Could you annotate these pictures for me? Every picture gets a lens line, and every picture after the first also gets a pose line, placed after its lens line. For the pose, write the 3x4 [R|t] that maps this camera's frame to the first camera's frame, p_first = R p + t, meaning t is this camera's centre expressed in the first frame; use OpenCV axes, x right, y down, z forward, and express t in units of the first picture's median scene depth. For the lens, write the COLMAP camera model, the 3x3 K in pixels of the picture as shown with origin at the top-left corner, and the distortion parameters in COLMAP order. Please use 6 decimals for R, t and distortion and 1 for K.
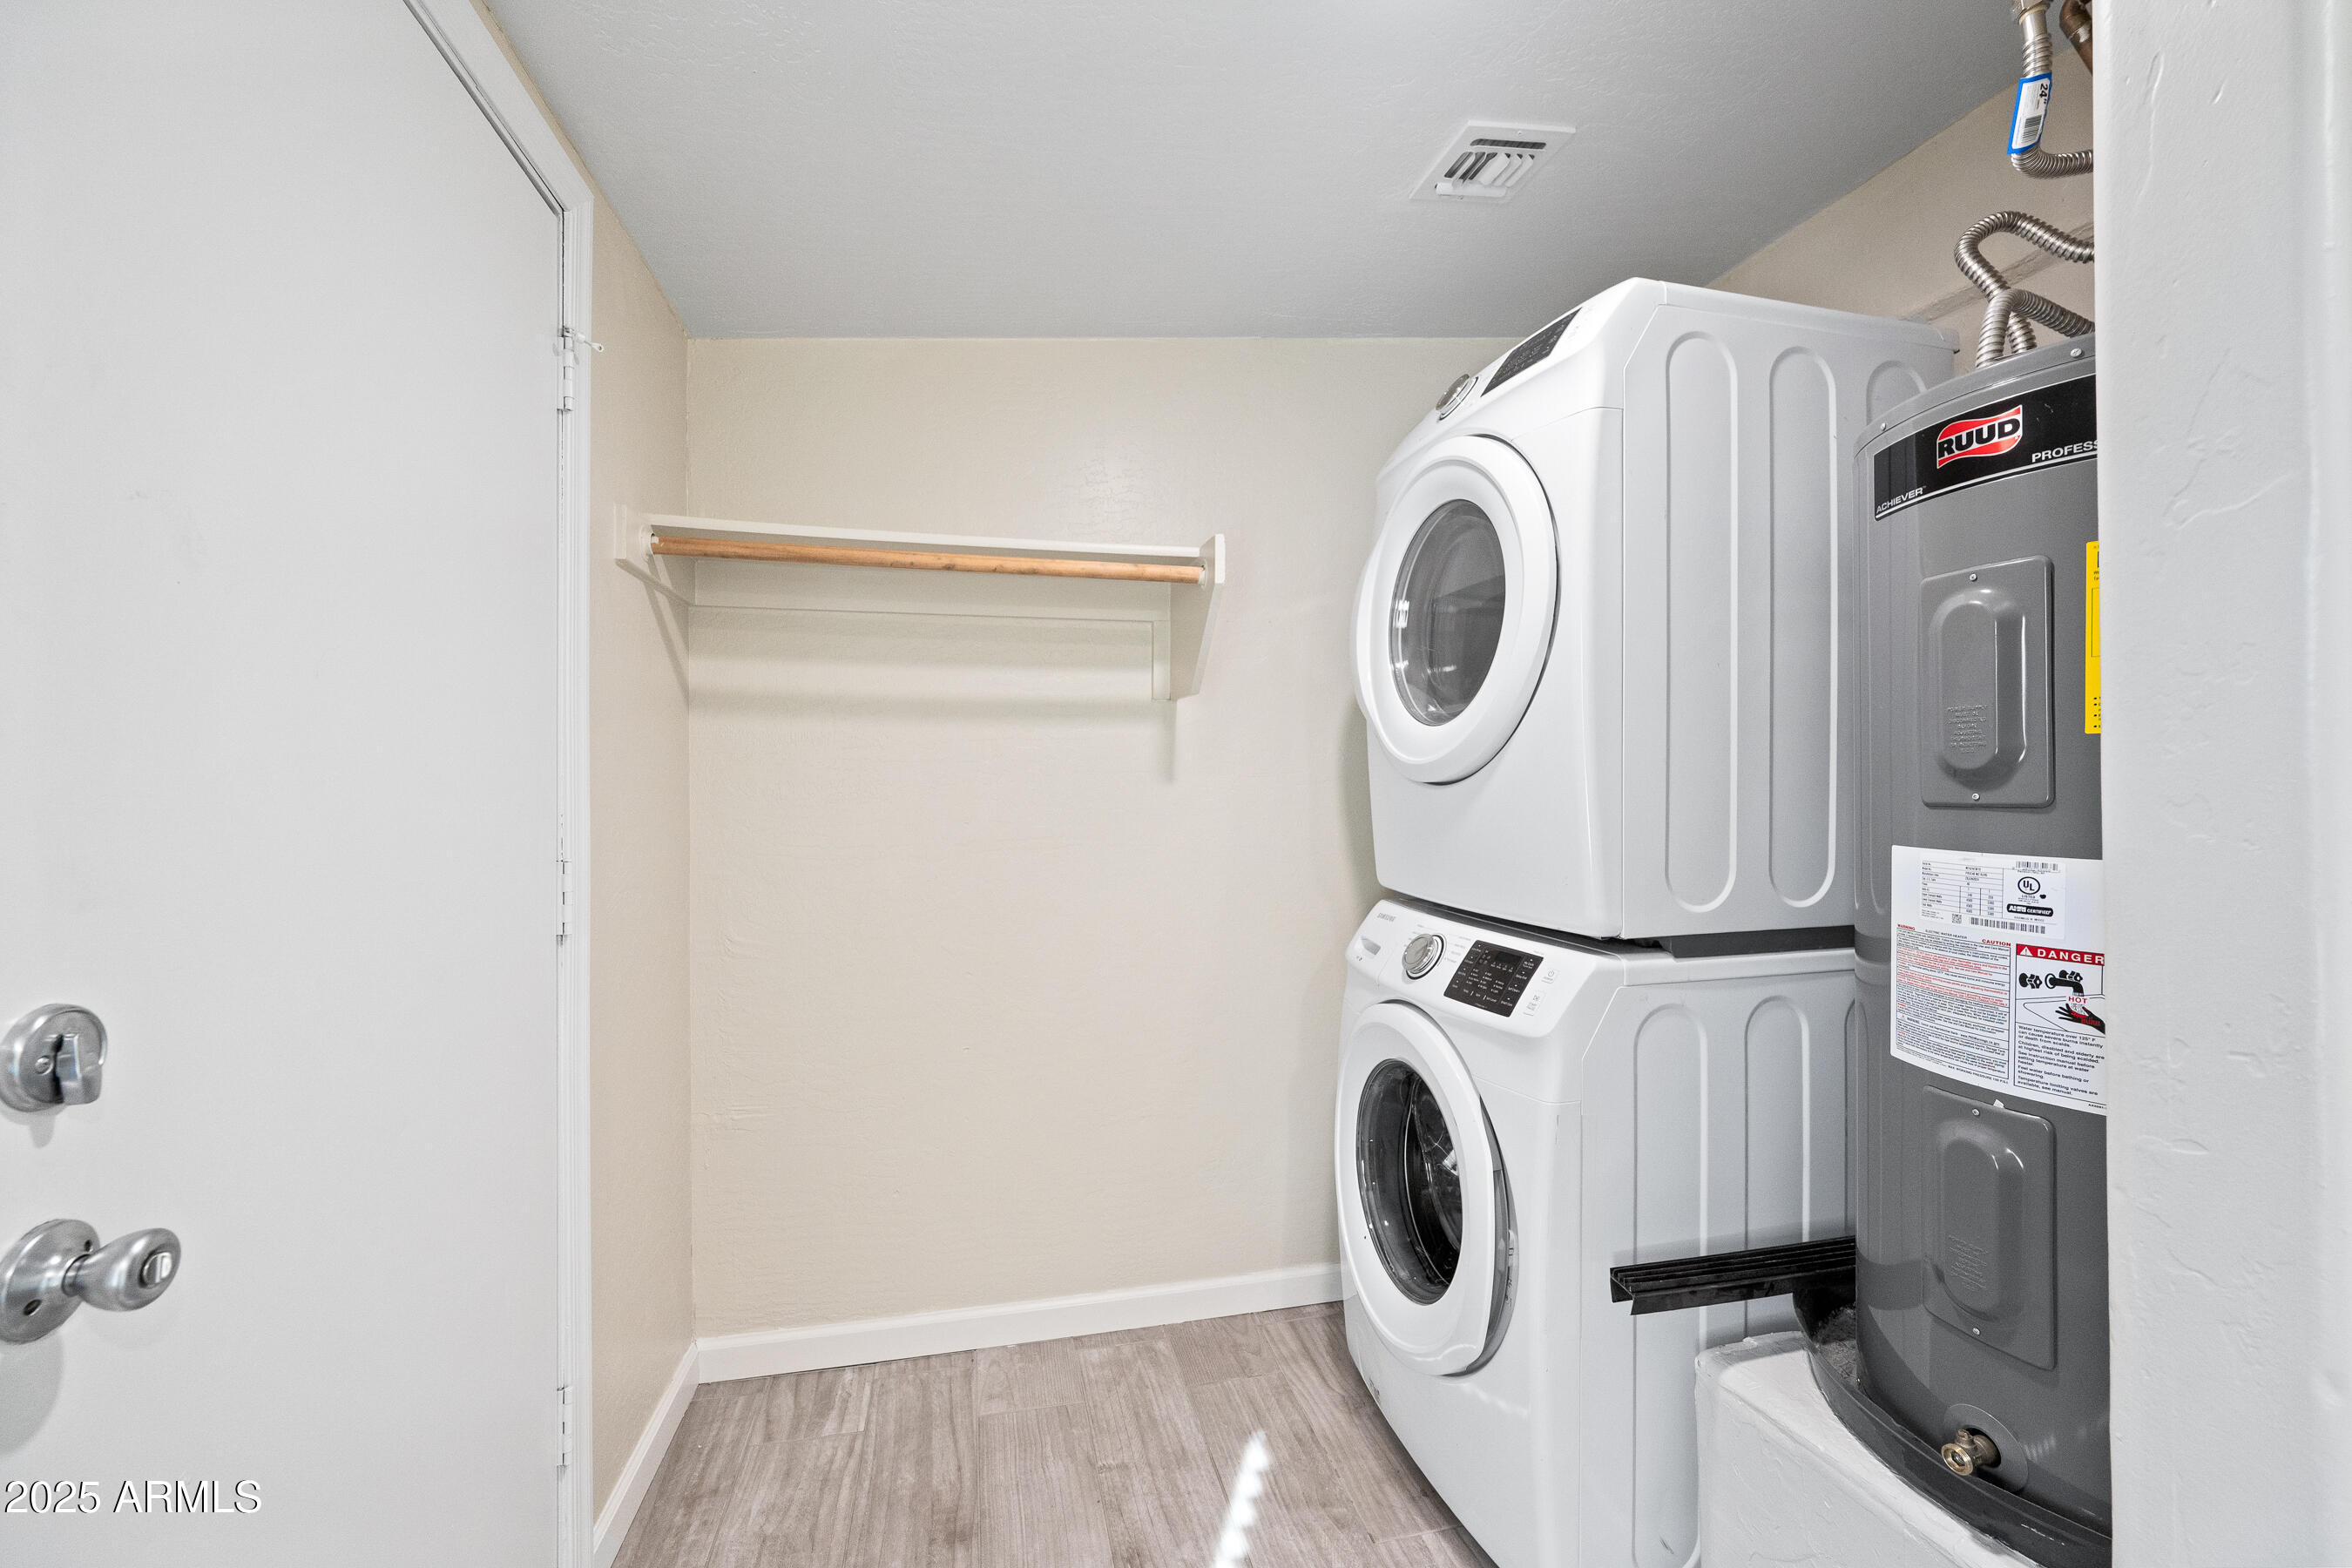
lens RADIAL K [[916.8, 0, 1176.0], [0, 916.8, 792.1], [0, 0, 1]] dist [-0.000419, 0.000116]
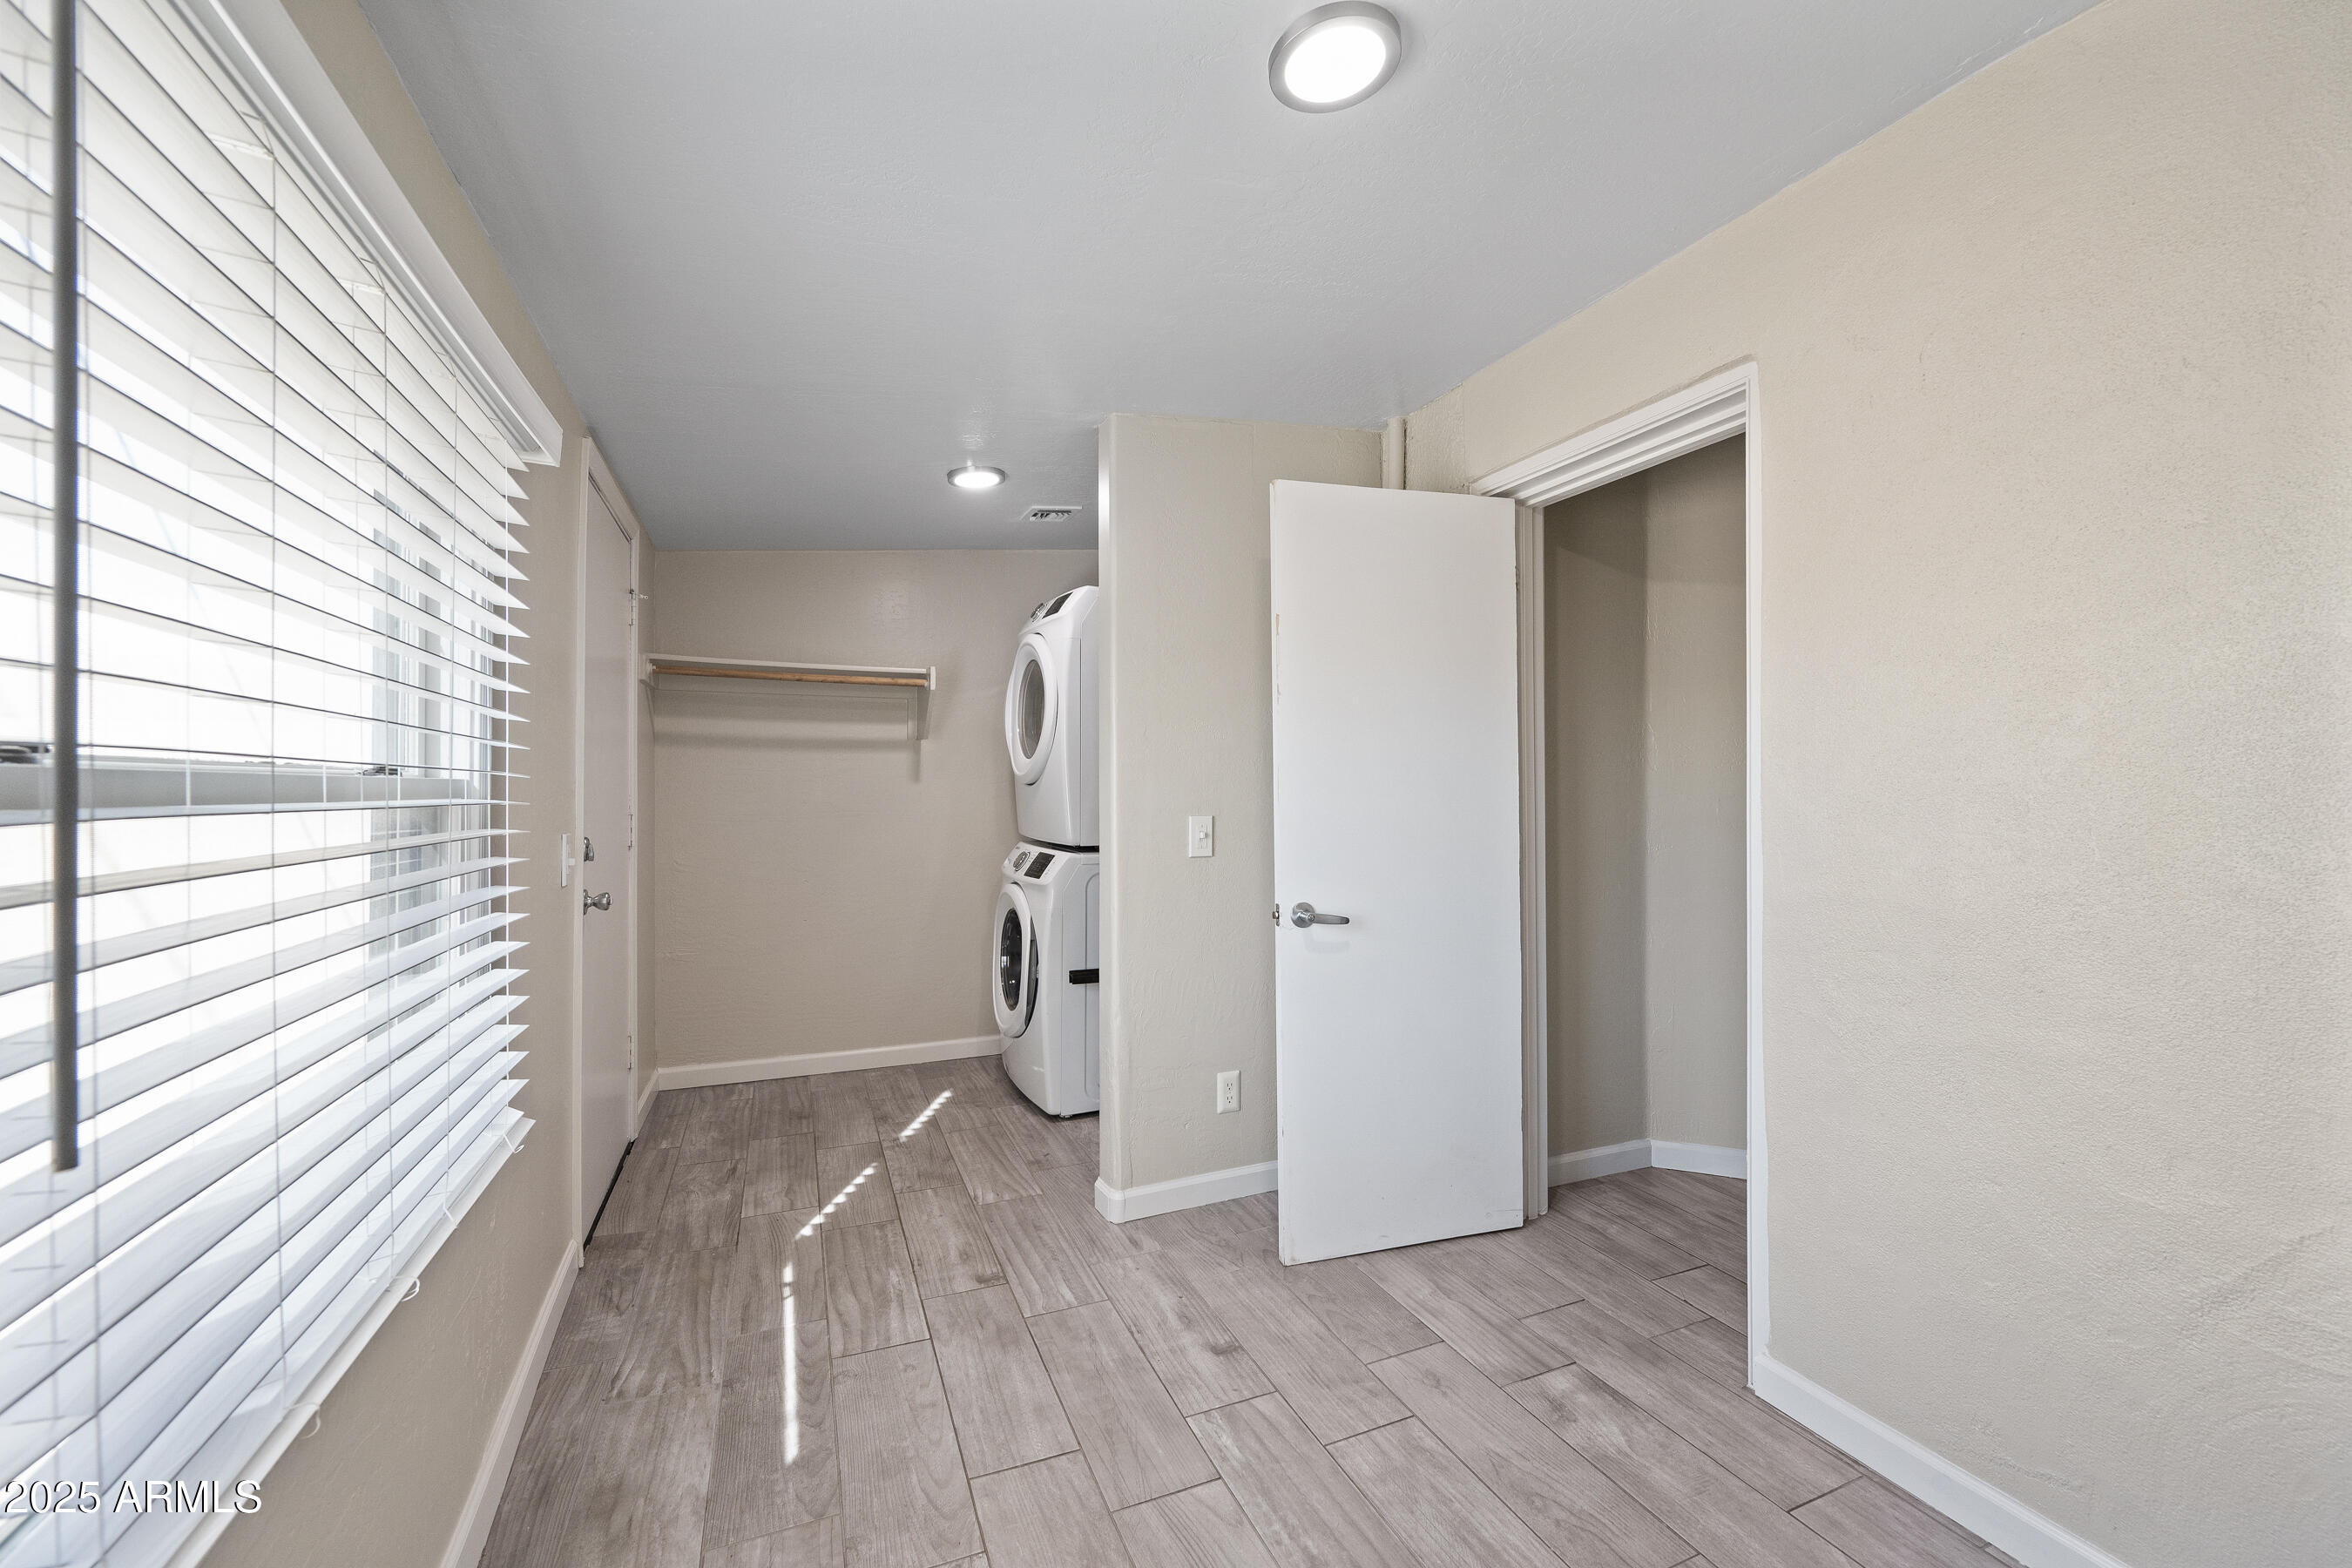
lens RADIAL K [[916.8, 0, 1176.0], [0, 916.8, 792.1], [0, 0, 1]] dist [-0.000419, 0.000116]
pose [[0.984376, 0.005019, 0.176009, 0.226129], [-0.005231, 0.999986, 0.000741, 0.005702], [-0.176002, -0.001650, 0.984388, -1.175515]]
